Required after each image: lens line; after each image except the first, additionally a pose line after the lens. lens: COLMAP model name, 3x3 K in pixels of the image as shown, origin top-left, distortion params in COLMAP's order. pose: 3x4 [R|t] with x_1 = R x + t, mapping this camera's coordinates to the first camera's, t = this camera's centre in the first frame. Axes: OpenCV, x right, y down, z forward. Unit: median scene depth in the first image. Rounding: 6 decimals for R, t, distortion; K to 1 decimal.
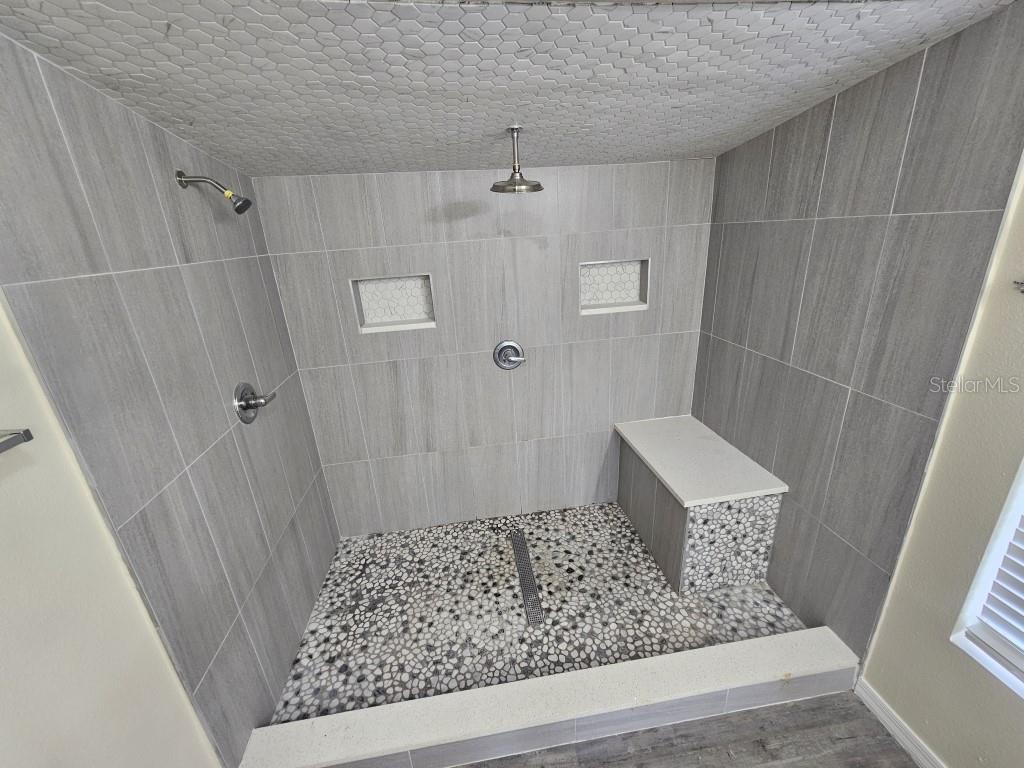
lens RADIAL K [[420.9, 0, 512.0], [0, 420.9, 384.0], [0, 0, 1]] dist [-0.002238, 0.000588]
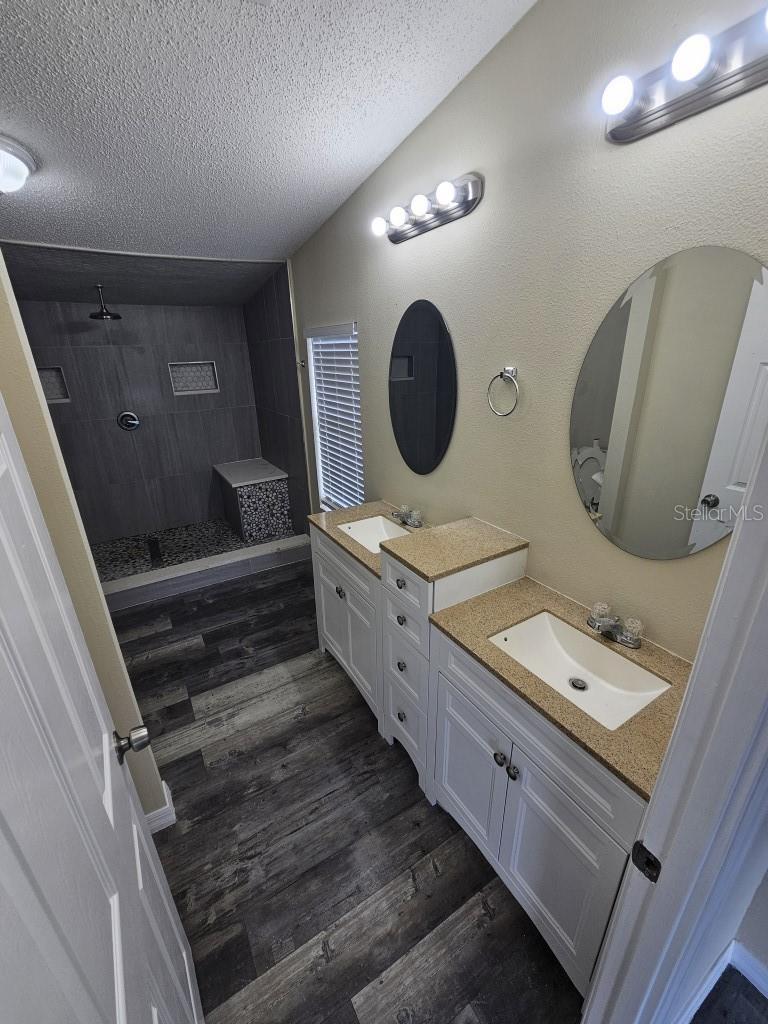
lens RADIAL K [[420.9, 0, 384.0], [0, 420.9, 512.0], [0, 0, 1]] dist [-0.002238, 0.000588]
pose [[0.915664, -0.107659, 0.387258, 0.251389], [0.108114, 0.993923, 0.020680, 0.388782], [-0.387131, 0.022932, 0.921739, -0.931997]]
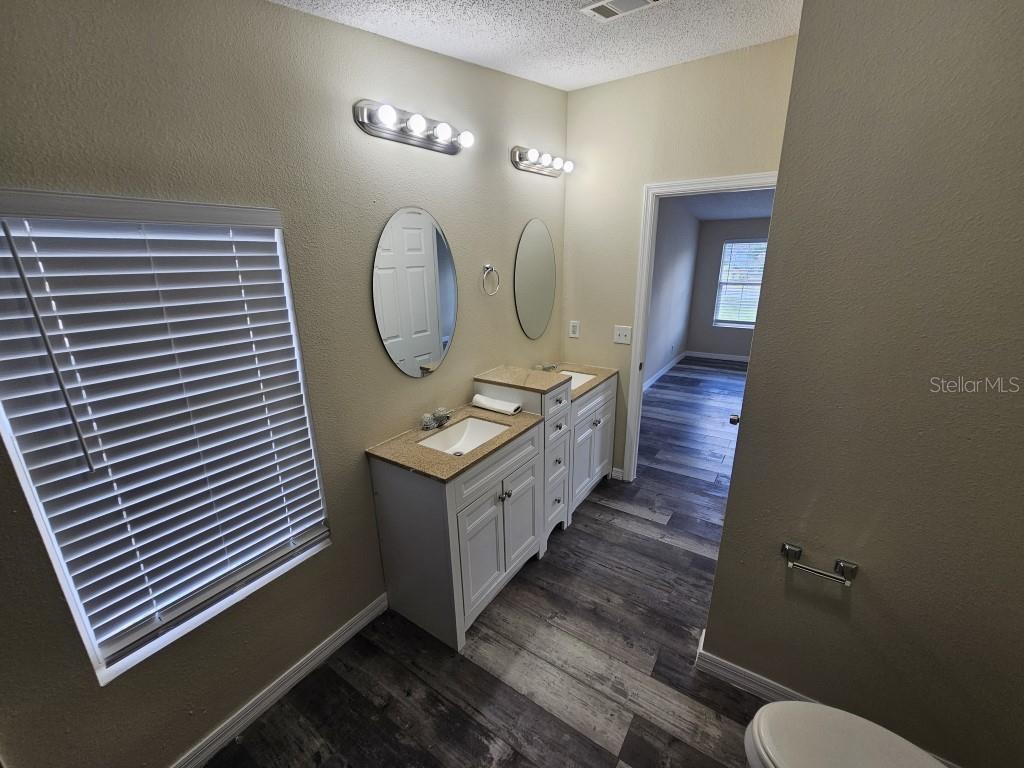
lens RADIAL K [[420.9, 0, 512.0], [0, 420.9, 384.0], [0, 0, 1]] dist [-0.002238, 0.000588]
pose [[-0.744375, -0.131513, 0.654683, -0.074666], [0.283513, 0.825418, 0.488165, -0.073584], [-0.604587, 0.548989, -0.577135, 0.389897]]
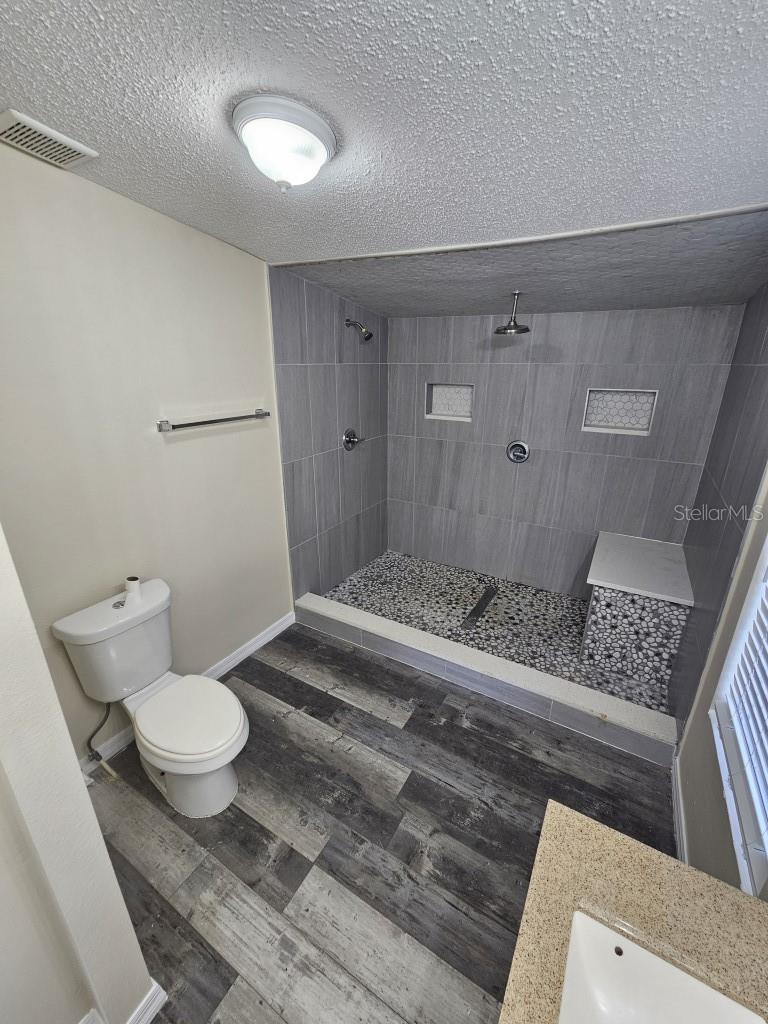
lens RADIAL K [[420.9, 0, 384.0], [0, 420.9, 512.0], [0, 0, 1]] dist [-0.002238, 0.000588]
pose [[0.784536, 0.269065, -0.558665, 0.513009], [-0.259765, 0.960696, 0.097902, 0.106829], [0.563049, 0.068314, 0.823595, -0.365497]]
